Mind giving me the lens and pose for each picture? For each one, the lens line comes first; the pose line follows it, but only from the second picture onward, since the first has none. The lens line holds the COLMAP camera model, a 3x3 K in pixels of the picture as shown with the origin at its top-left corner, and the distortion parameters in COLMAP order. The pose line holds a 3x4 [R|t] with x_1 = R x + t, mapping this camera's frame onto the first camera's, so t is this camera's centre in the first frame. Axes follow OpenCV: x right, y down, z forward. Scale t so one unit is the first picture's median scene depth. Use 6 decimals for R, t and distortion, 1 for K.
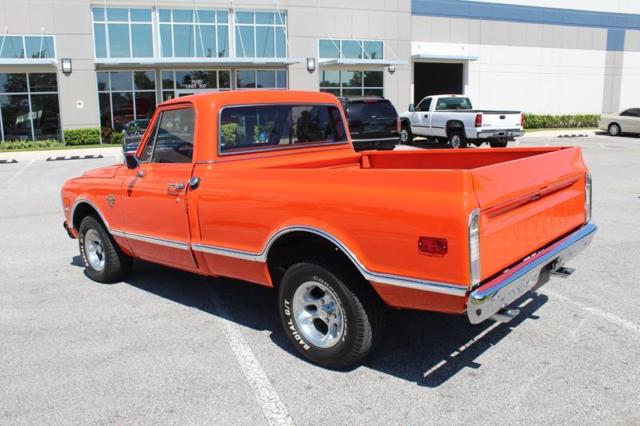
lens RADIAL K [[547.3, 0, 312.5], [0, 547.3, 212.3], [0, 0, 1]] dist [-0.157702, 0.135123]
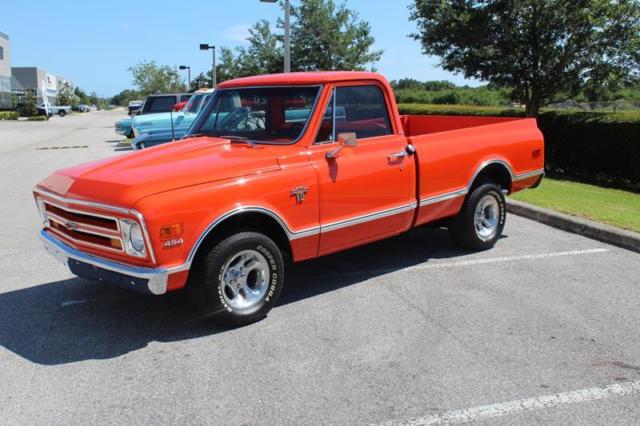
lens RADIAL K [[672.0, 0, 320.0], [0, 672.0, 213.0], [0, 0, 1]] dist [-0.077088, 0.021247]
pose [[0.089513, -0.144547, 0.985441, -0.314389], [0.197455, 0.972349, 0.124691, -0.026432], [-0.976217, 0.183419, 0.115579, 0.197486]]
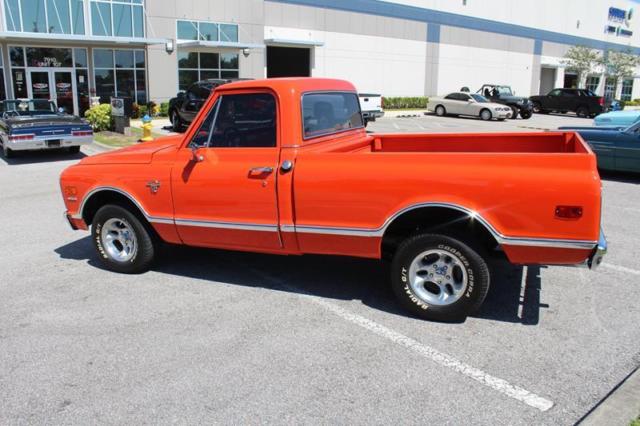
lens RADIAL K [[526.3, 0, 313.5], [0, 526.3, 212.6], [0, 0, 1]] dist [-0.164402, 0.138885]
pose [[0.943357, -0.052830, 0.327546, -0.094687], [0.038058, 0.997955, 0.051349, -0.003005], [-0.329589, -0.035975, 0.943439, 0.005986]]
